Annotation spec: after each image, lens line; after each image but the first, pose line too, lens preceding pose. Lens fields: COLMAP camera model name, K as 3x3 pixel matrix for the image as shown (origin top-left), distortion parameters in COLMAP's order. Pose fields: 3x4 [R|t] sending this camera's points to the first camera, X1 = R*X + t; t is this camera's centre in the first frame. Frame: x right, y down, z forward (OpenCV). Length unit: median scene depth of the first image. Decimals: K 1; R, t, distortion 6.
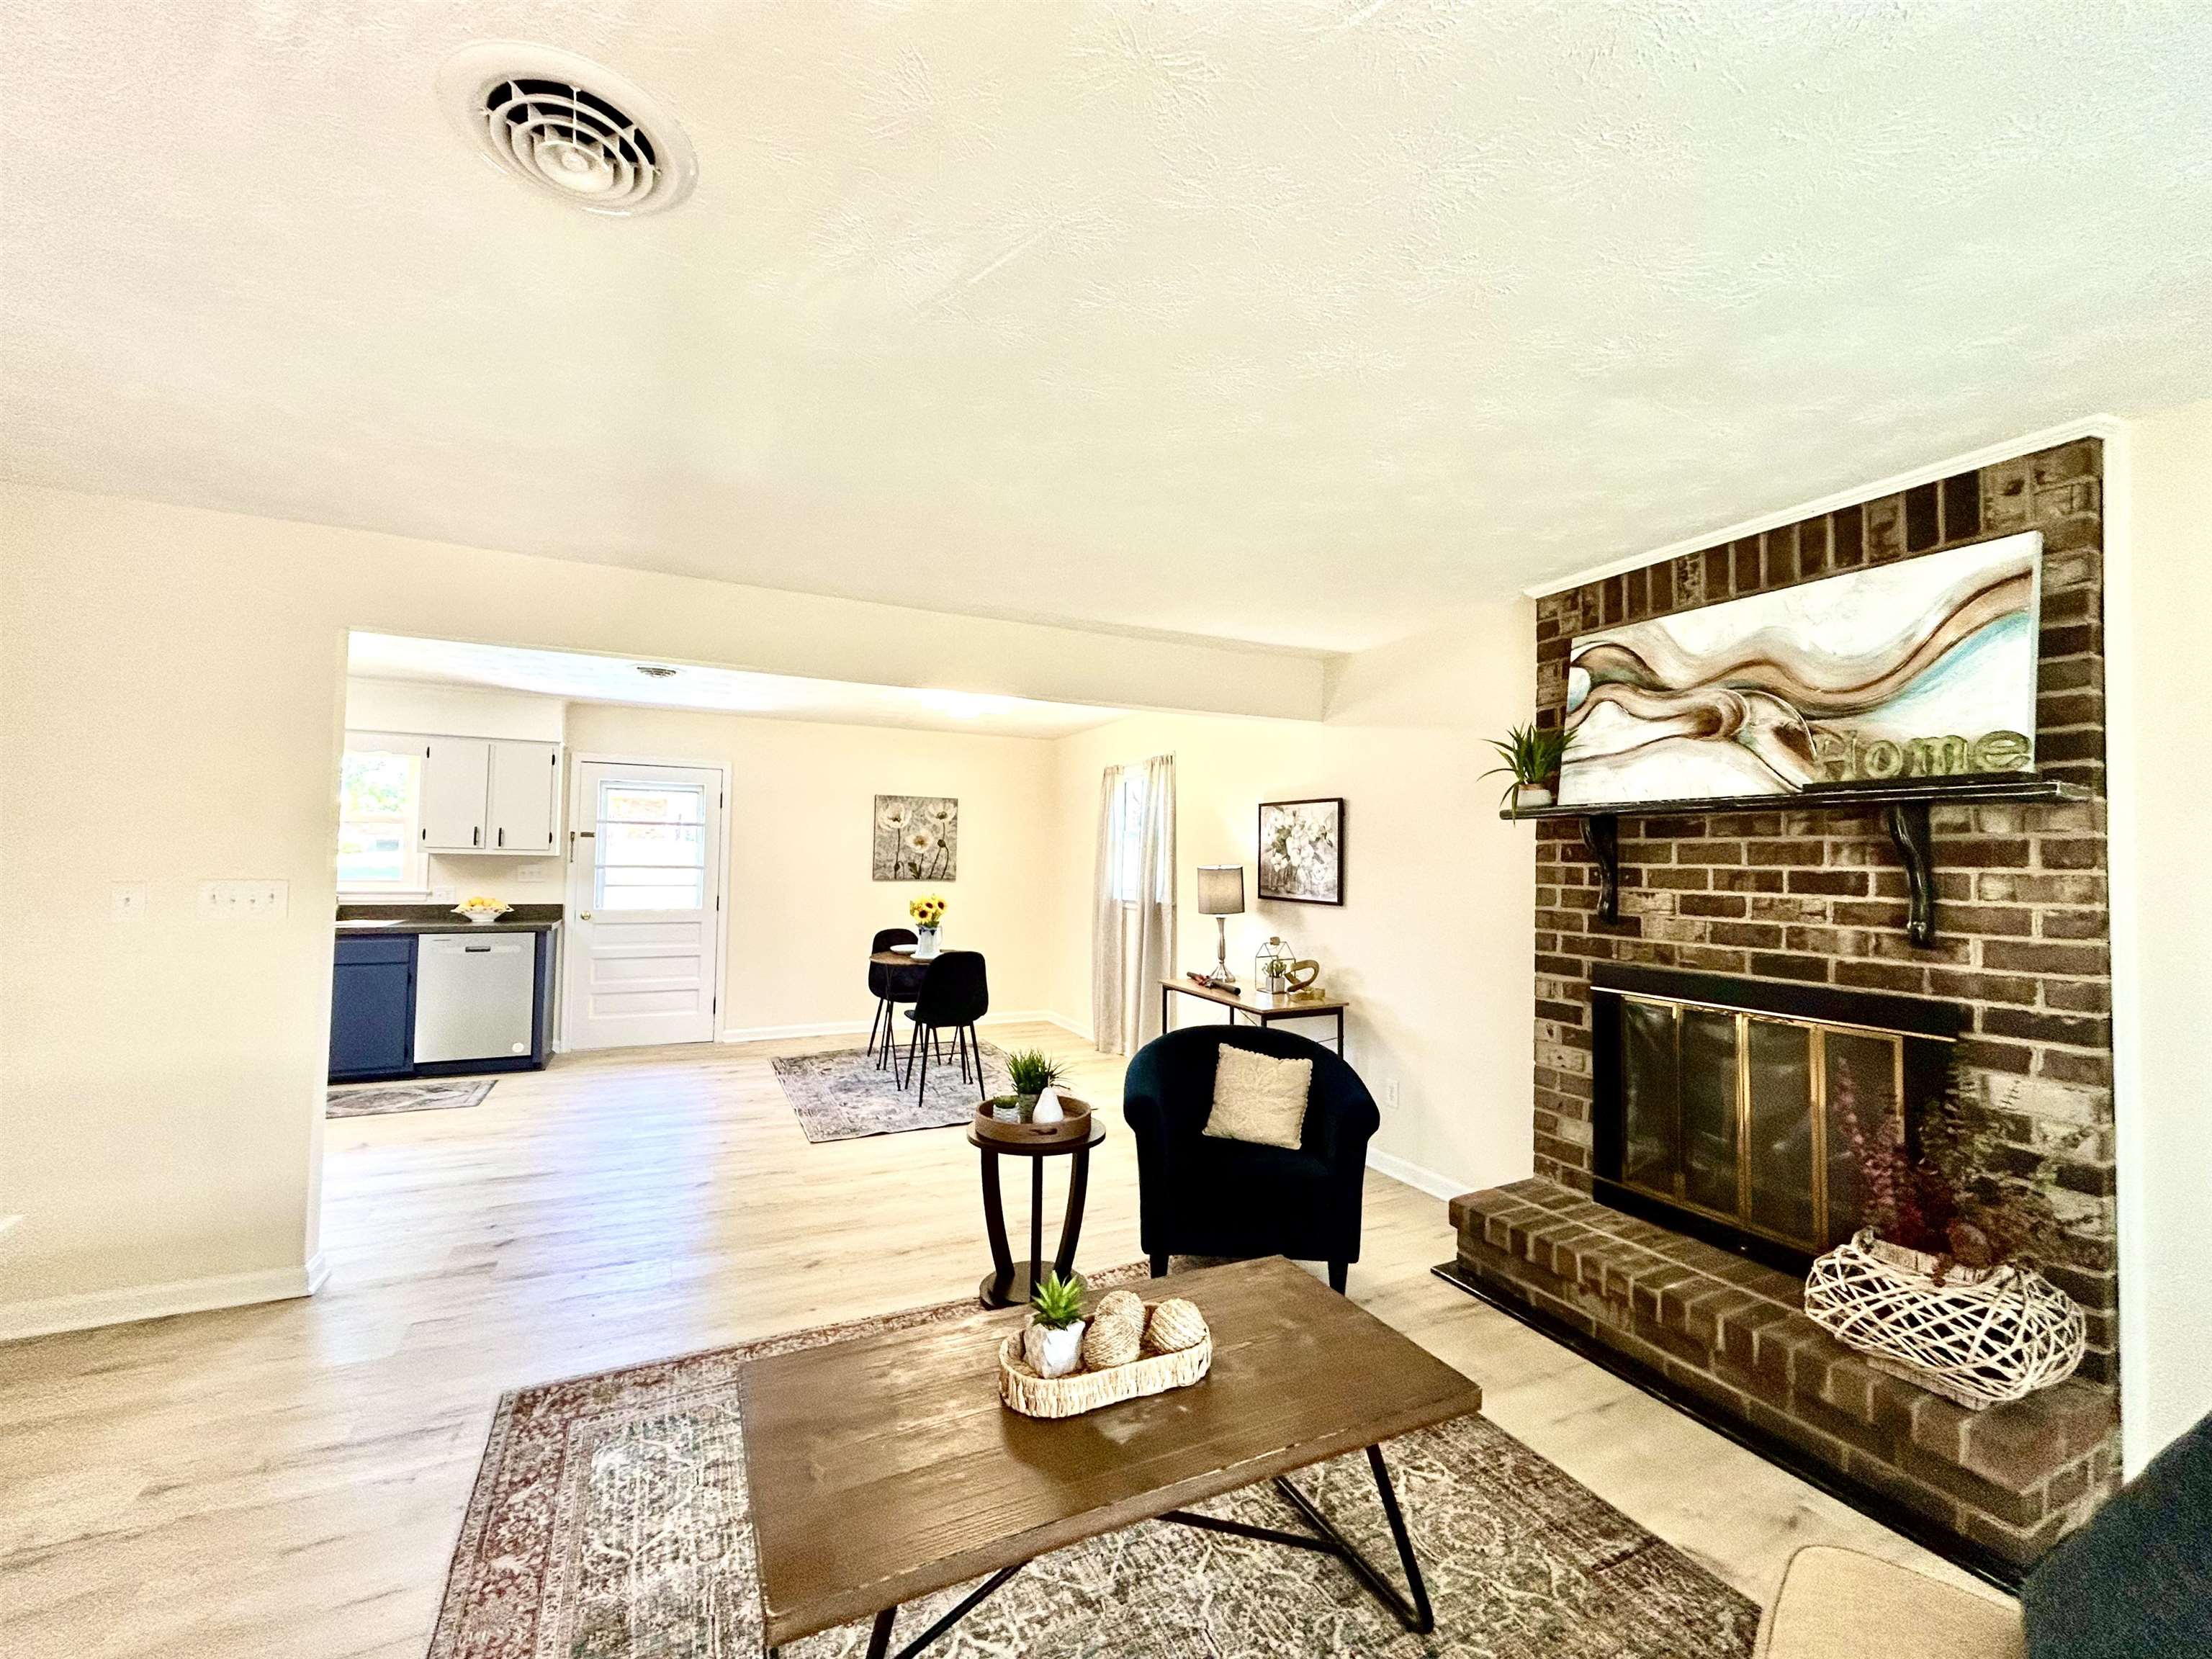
lens RADIAL K [[897.0, 0, 1101.2], [0, 897.0, 830.4], [0, 0, 1]] dist [-0.001452, 0.000033]
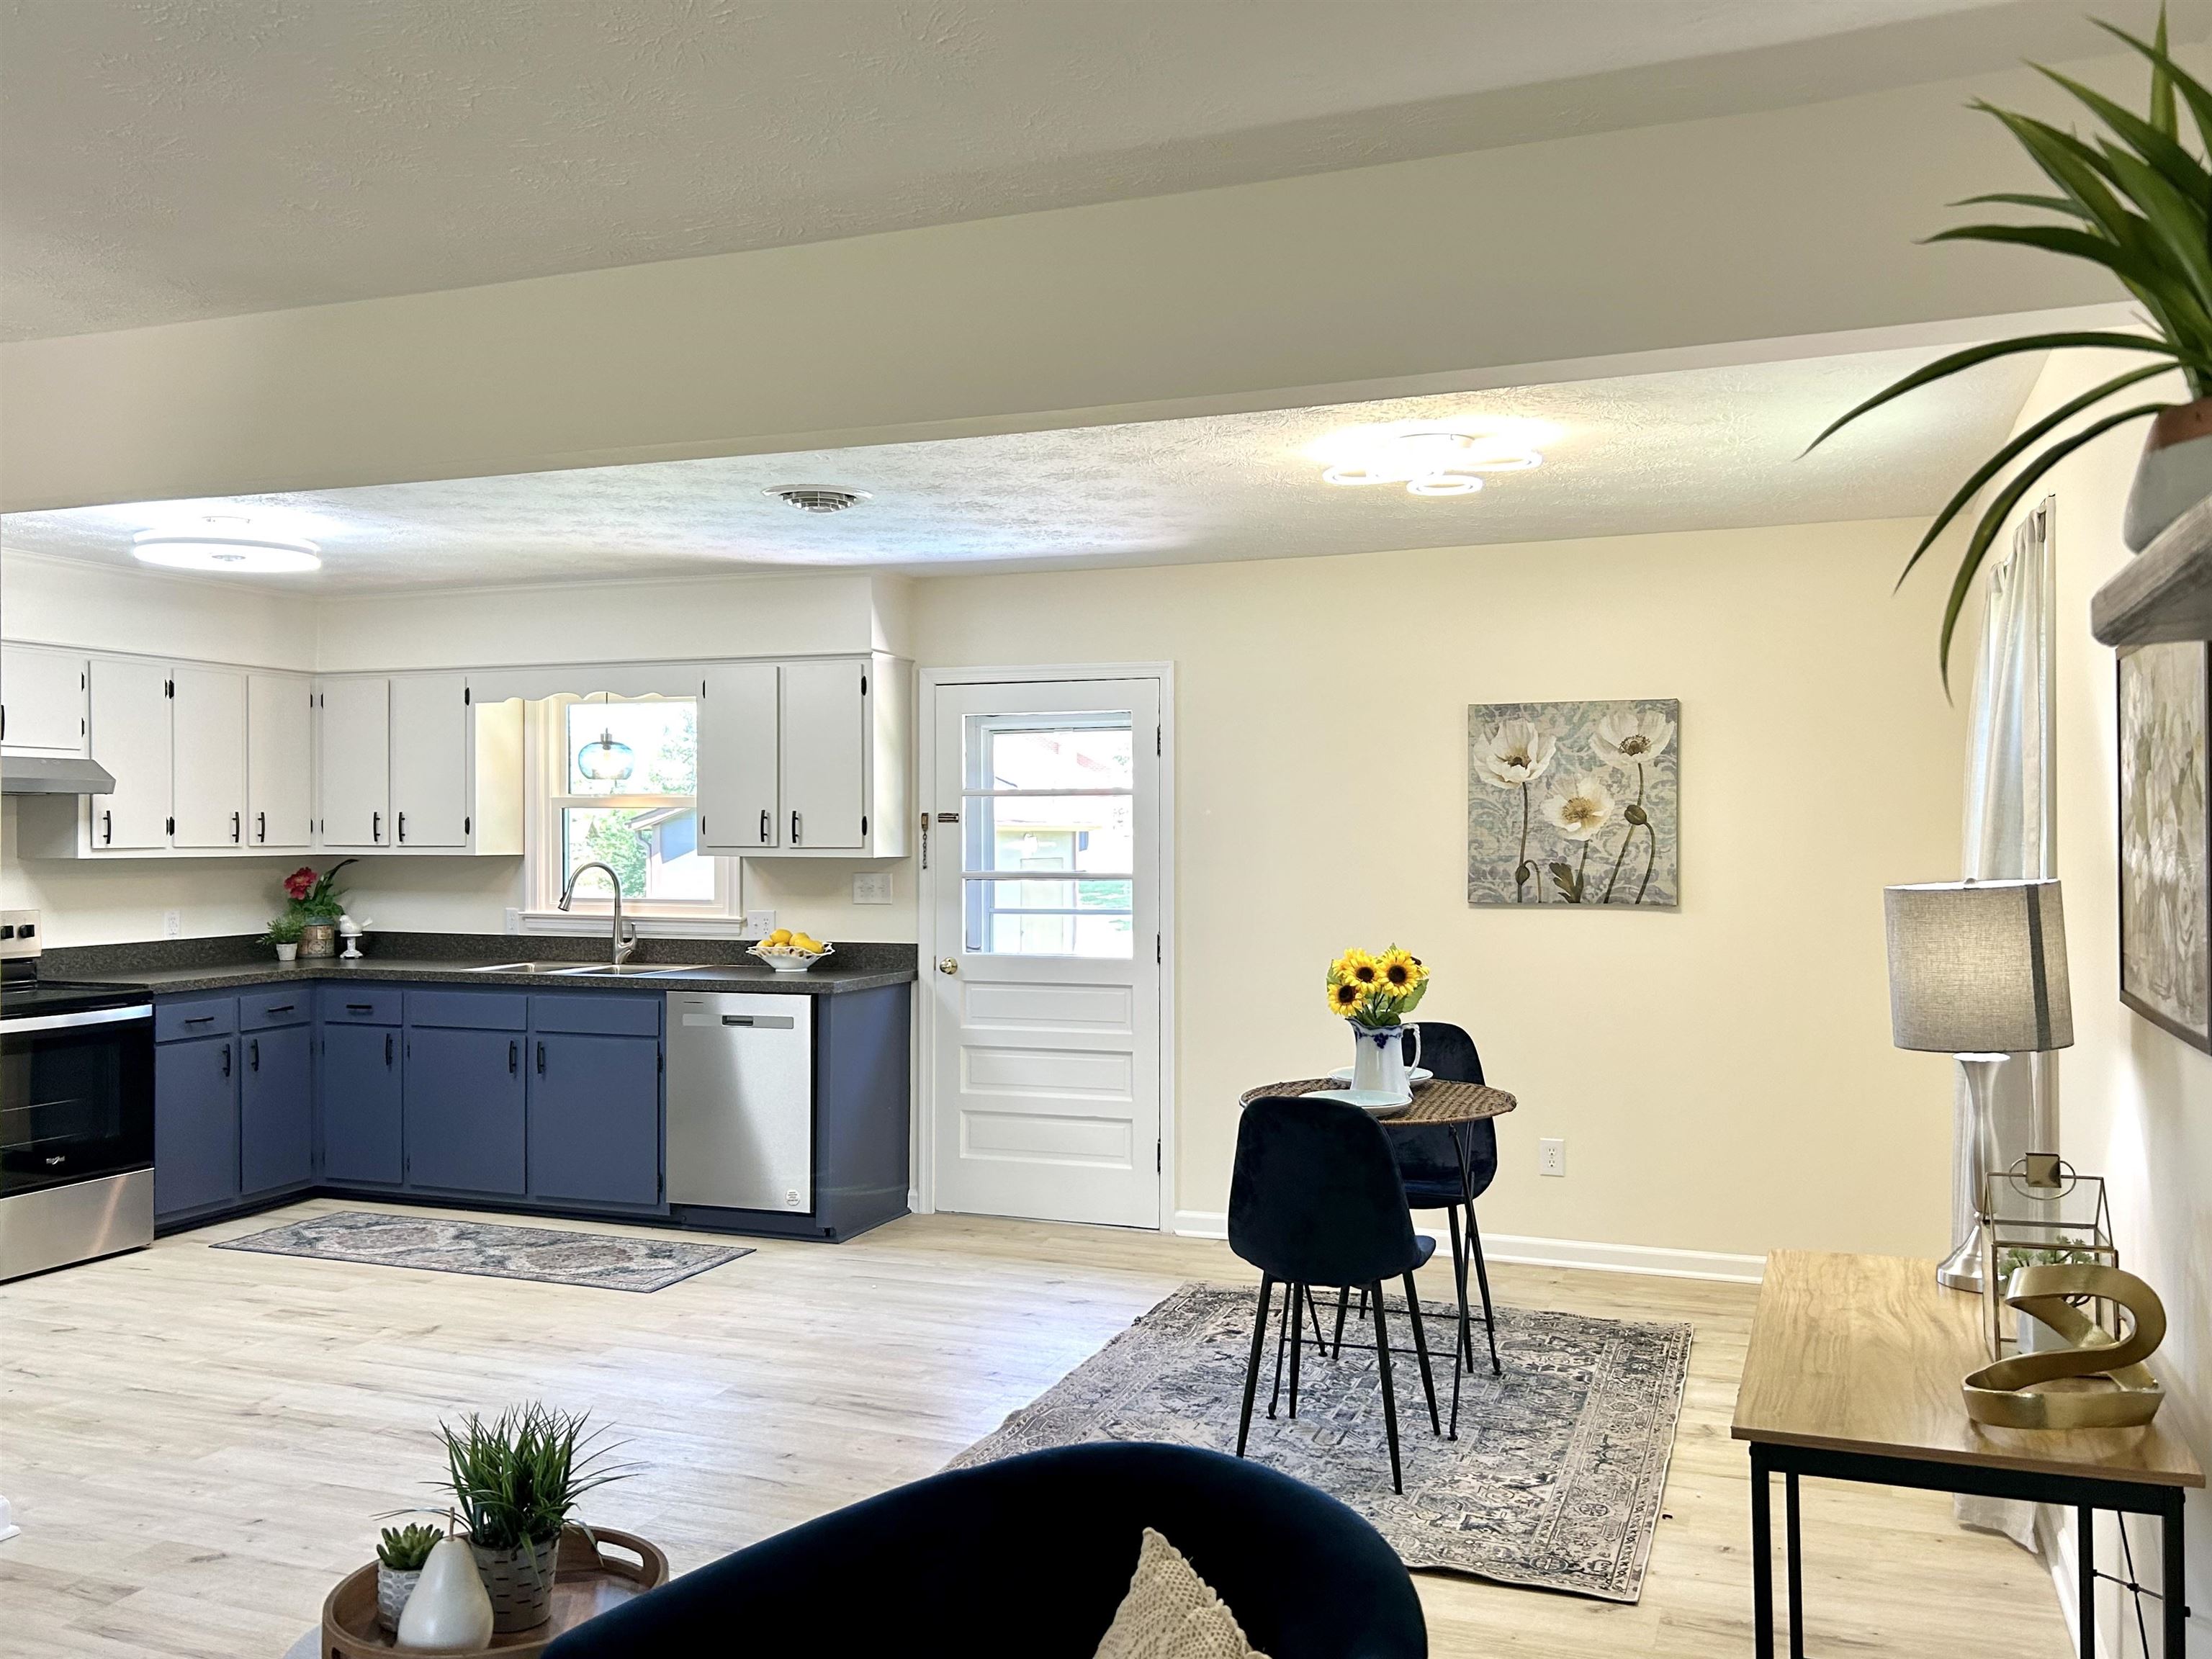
lens RADIAL K [[1795.5, 0, 1118.3], [0, 1795.5, 822.3], [0, 0, 1]] dist [0.077710, -0.109169]
pose [[0.688839, -0.022543, -0.724564, 0.591718], [0.037378, 0.999291, 0.004445, 0.013233], [0.723950, -0.030145, 0.689193, 0.658863]]
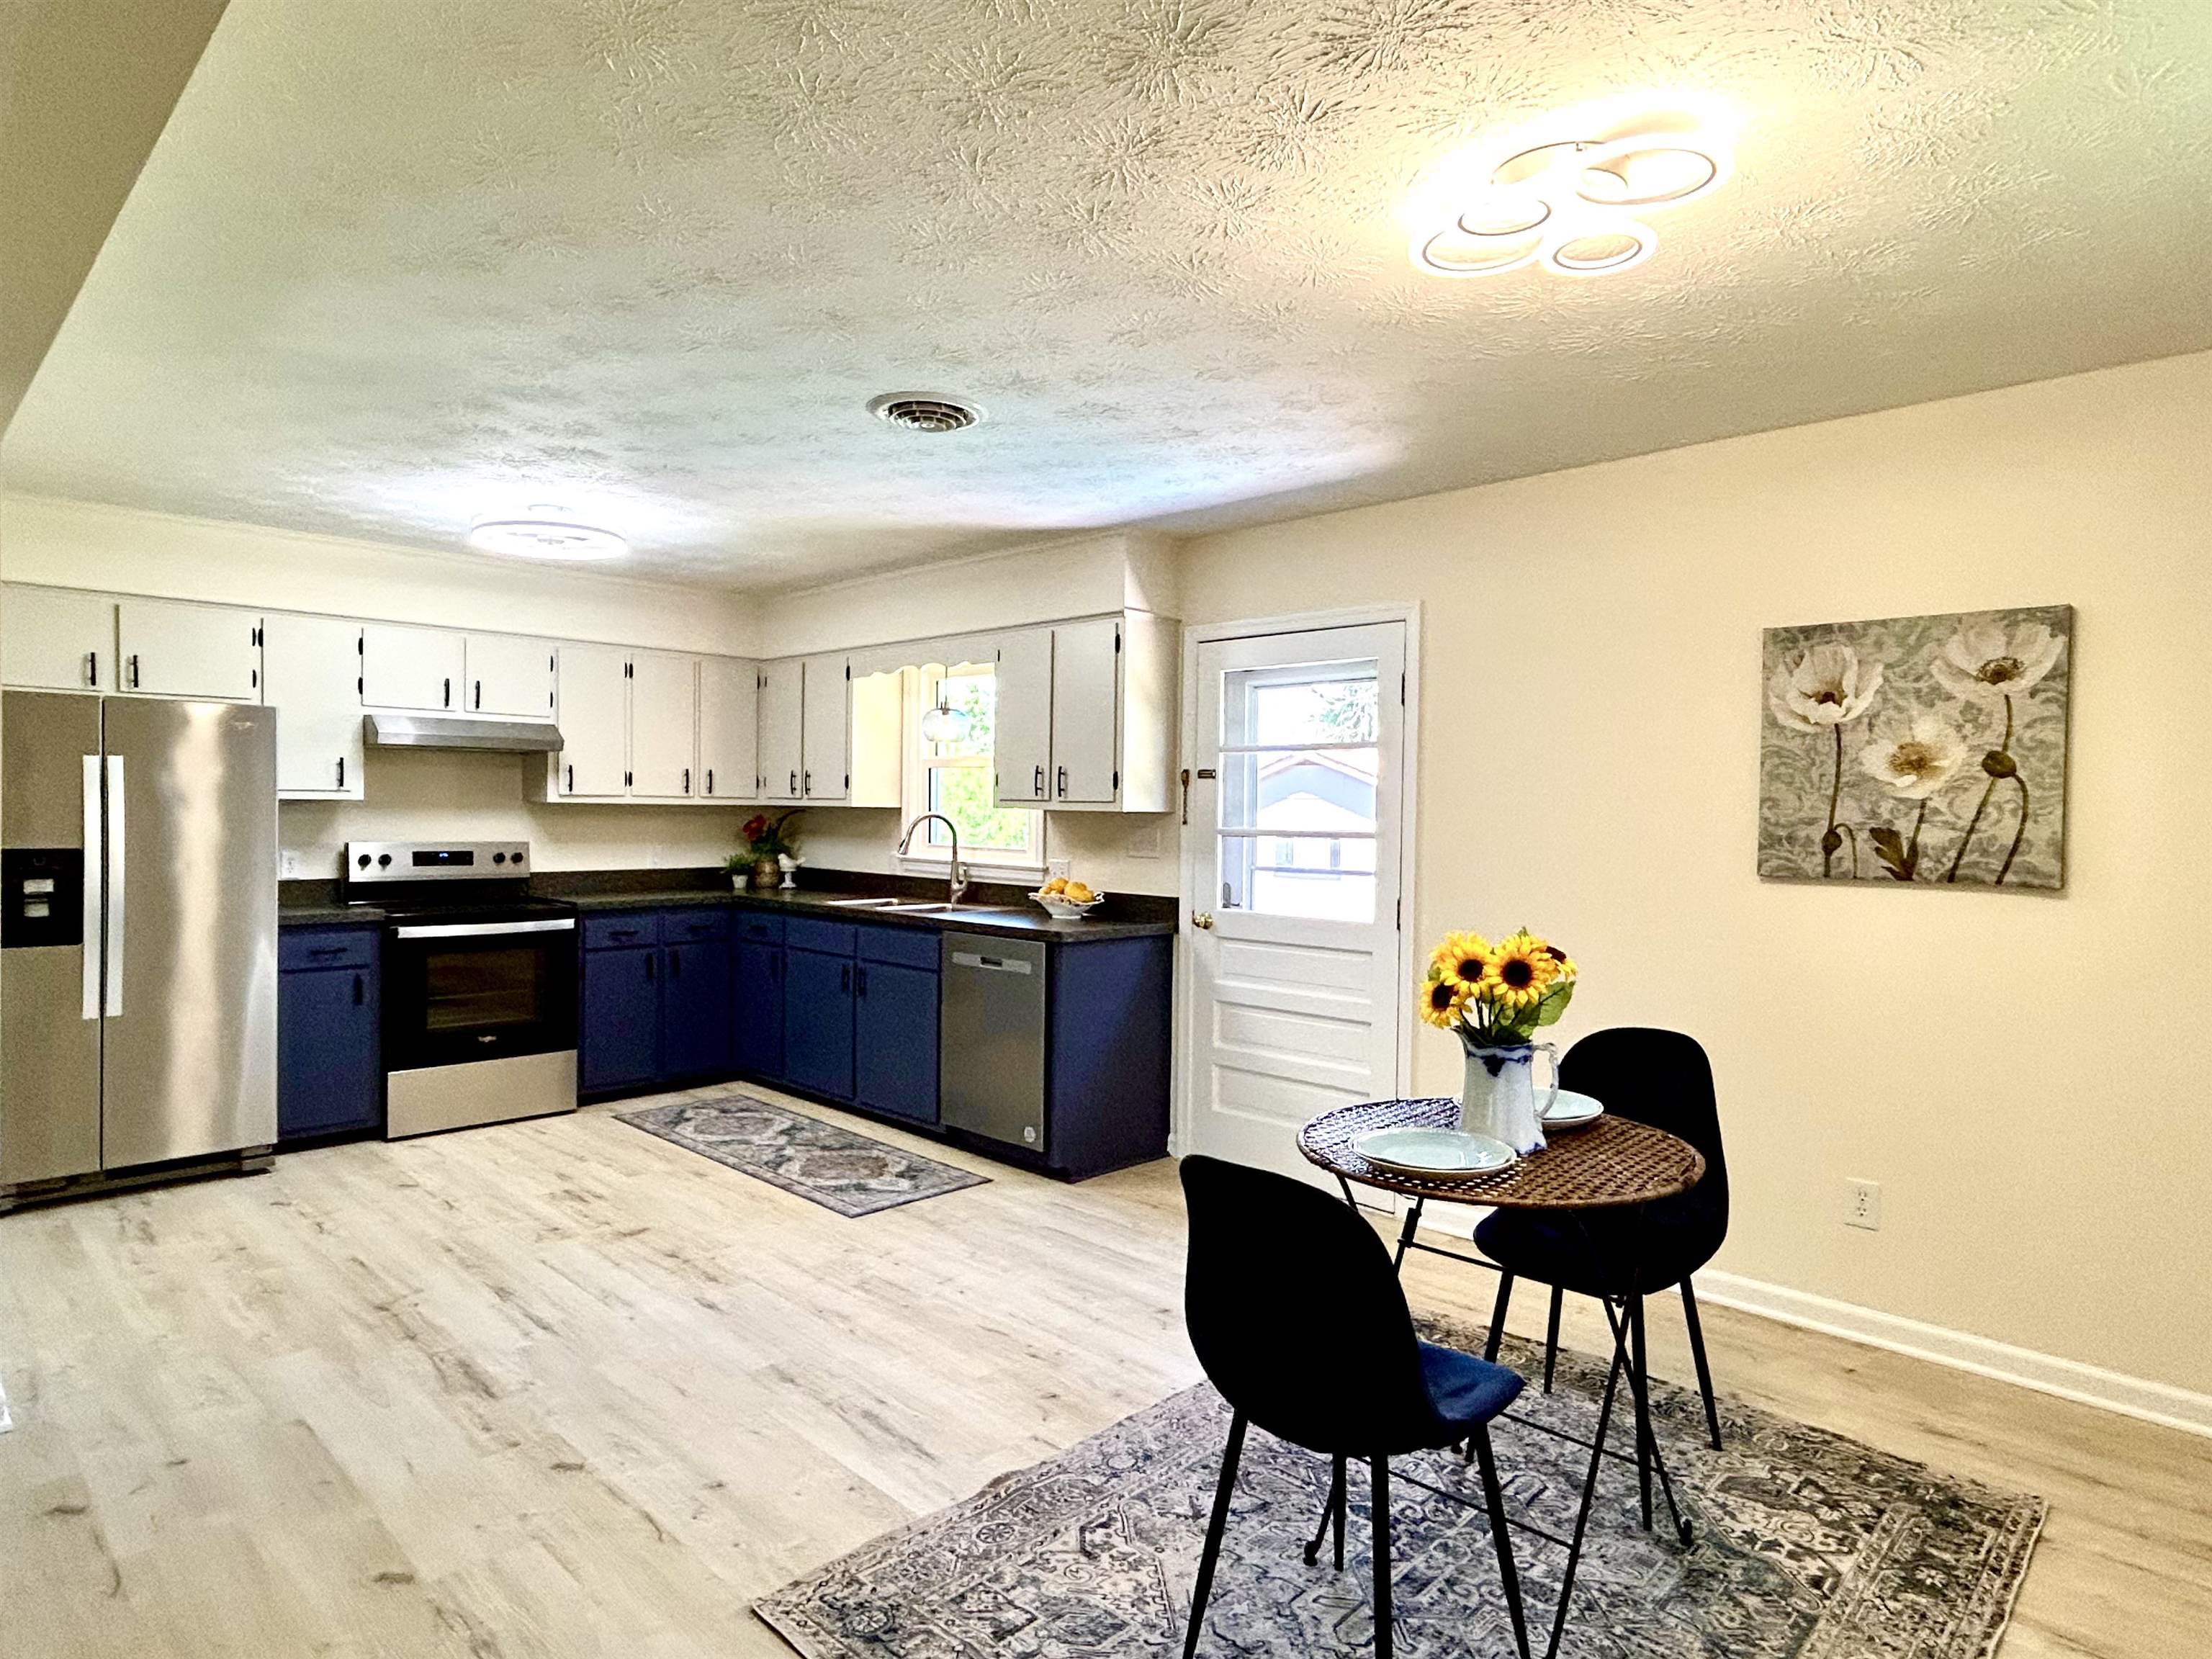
lens RADIAL K [[1256.5, 0, 1104.8], [0, 1256.5, 829.0], [0, 0, 1]] dist [-0.000314, -0.002615]
pose [[0.343894, 0.002107, -0.939006, 0.264852], [0.022668, 0.999687, 0.010544, 0.059148], [0.938735, -0.024911, 0.343739, 1.380924]]
